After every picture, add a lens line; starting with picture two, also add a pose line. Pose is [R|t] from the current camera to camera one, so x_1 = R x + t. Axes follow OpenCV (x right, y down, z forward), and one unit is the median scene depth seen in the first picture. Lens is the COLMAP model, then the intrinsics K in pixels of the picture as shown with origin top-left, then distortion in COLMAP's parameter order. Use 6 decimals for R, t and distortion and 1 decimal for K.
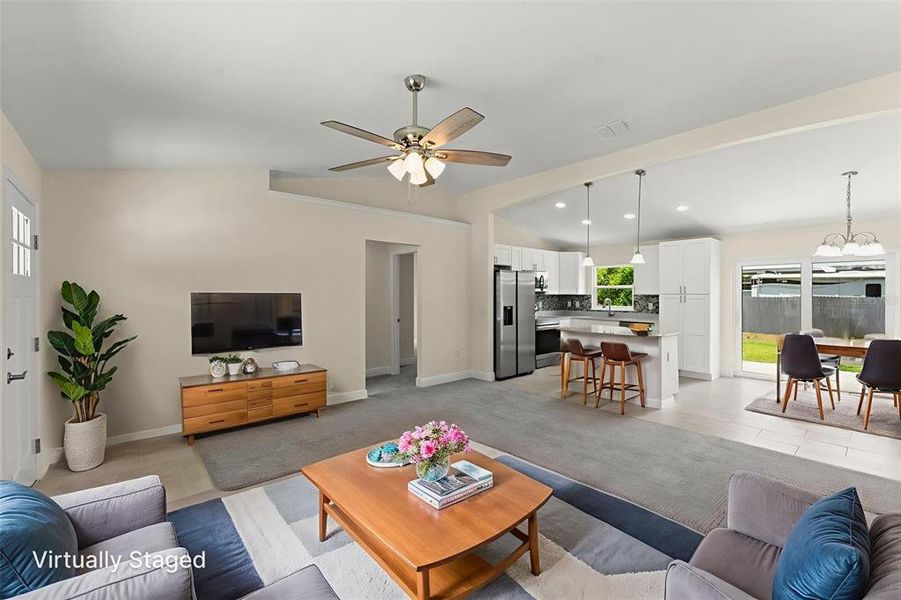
lens RADIAL K [[363.8, 0, 461.2], [0, 363.8, 287.5], [0, 0, 1]] dist [-0.000347, -0.000646]
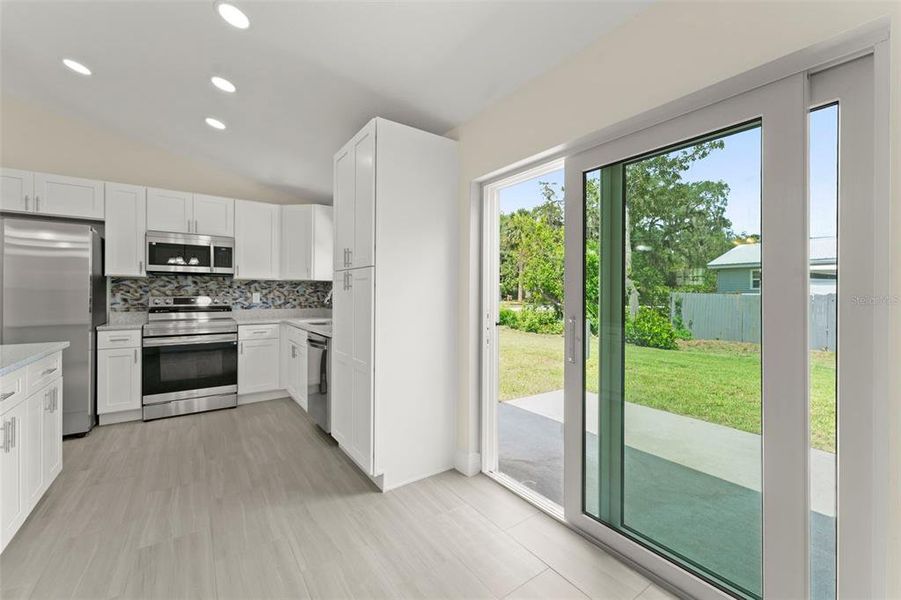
lens RADIAL K [[363.8, 0, 455.6], [0, 363.8, 295.5], [0, 0, 1]] dist [-0.000347, -0.000646]
pose [[0.996049, 0.007008, -0.088531, 0.581848], [-0.004910, 0.999702, 0.023894, 0.028098], [0.088672, -0.023365, 0.995787, 0.456447]]
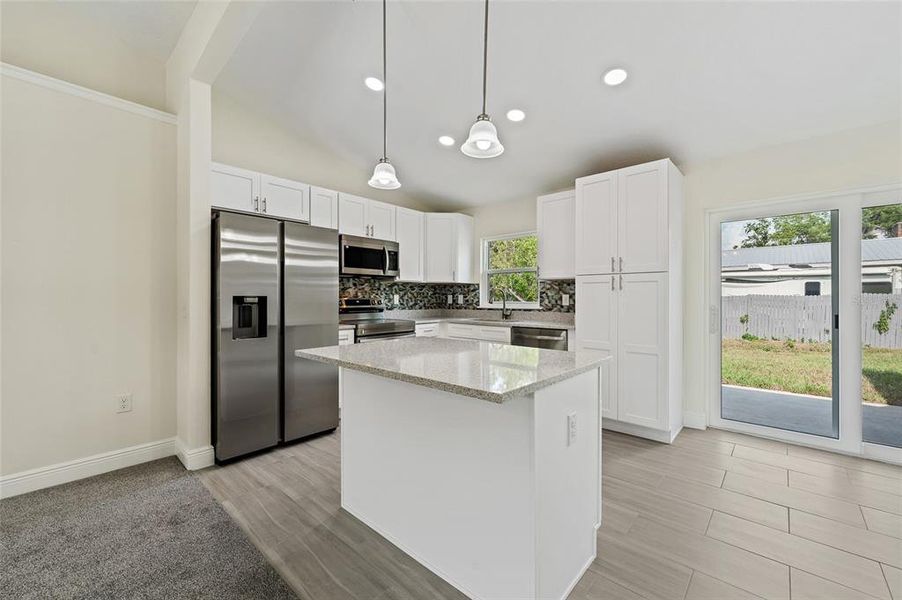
lens RADIAL K [[364.2, 0, 454.3], [0, 364.2, 296.5], [0, 0, 1]] dist [-0.000347, -0.000646]
pose [[0.992944, 0.000602, 0.118580, 0.241964], [-0.002434, 0.999880, 0.015298, 0.032899], [-0.118556, -0.015478, 0.992827, 0.390245]]
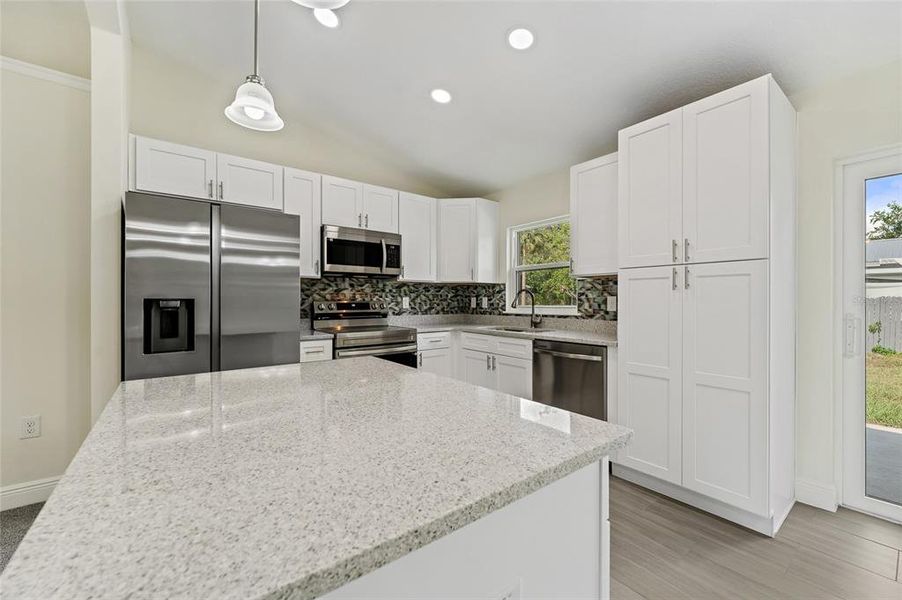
lens RADIAL K [[364.2, 0, 456.4], [0, 364.2, 299.2], [0, 0, 1]] dist [-0.000347, -0.000646]
pose [[0.998443, 0.000263, -0.055788, 0.317771], [0.000559, 0.999892, 0.014715, 0.034671], [0.055786, -0.014723, 0.998334, 0.491993]]
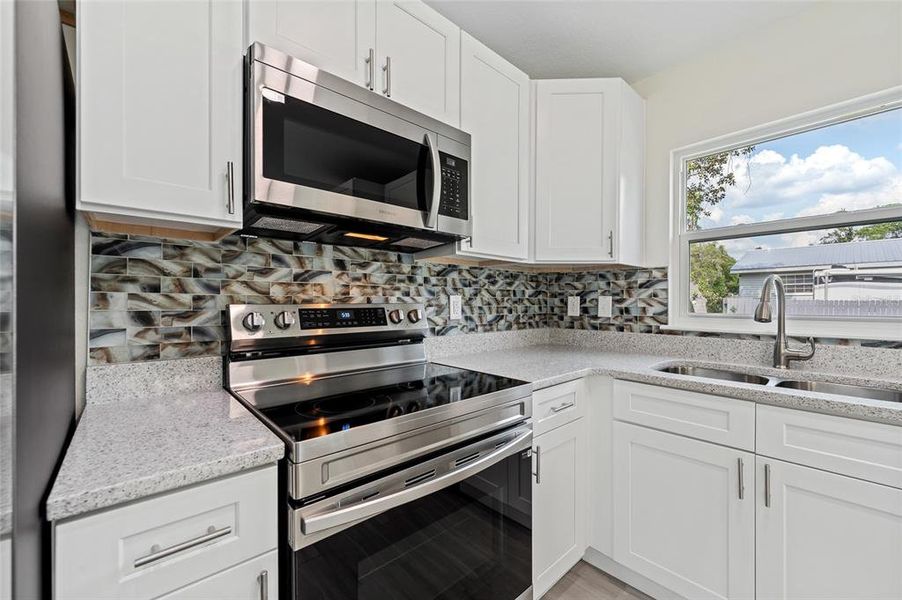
lens RADIAL K [[364.2, 0, 455.7], [0, 364.2, 303.7], [0, 0, 1]] dist [-0.000347, -0.000646]
pose [[0.999864, 0.001234, 0.016426, 0.214227], [-0.001617, 0.999726, 0.023355, 0.039344], [-0.016393, -0.023378, 0.999592, 0.762850]]
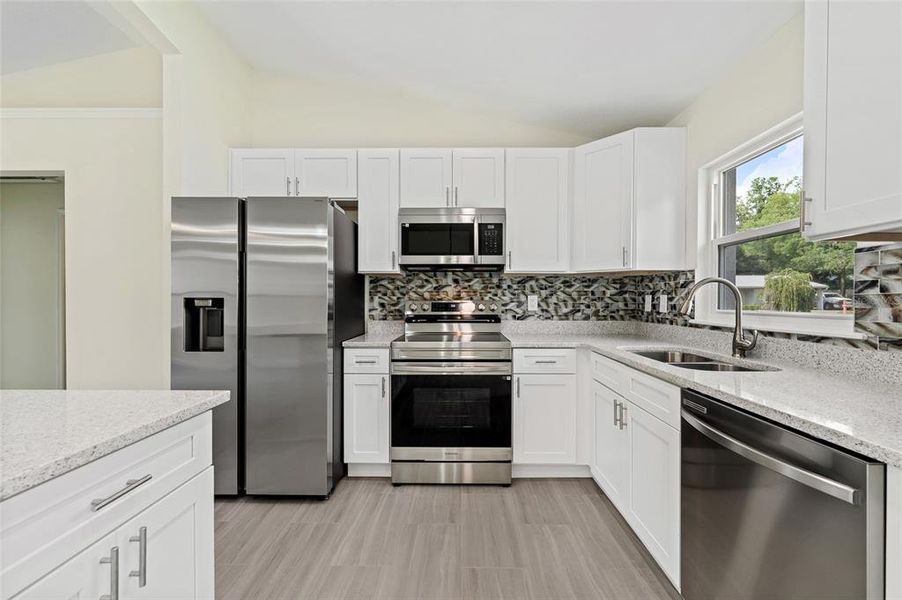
lens RADIAL K [[364.2, 0, 454.2], [0, 364.2, 300.9], [0, 0, 1]] dist [-0.000347, -0.000646]
pose [[0.742226, 0.003967, -0.670138, 0.408230], [0.010852, 0.999780, 0.017938, 0.037442], [0.670062, -0.020586, 0.742019, 0.669028]]
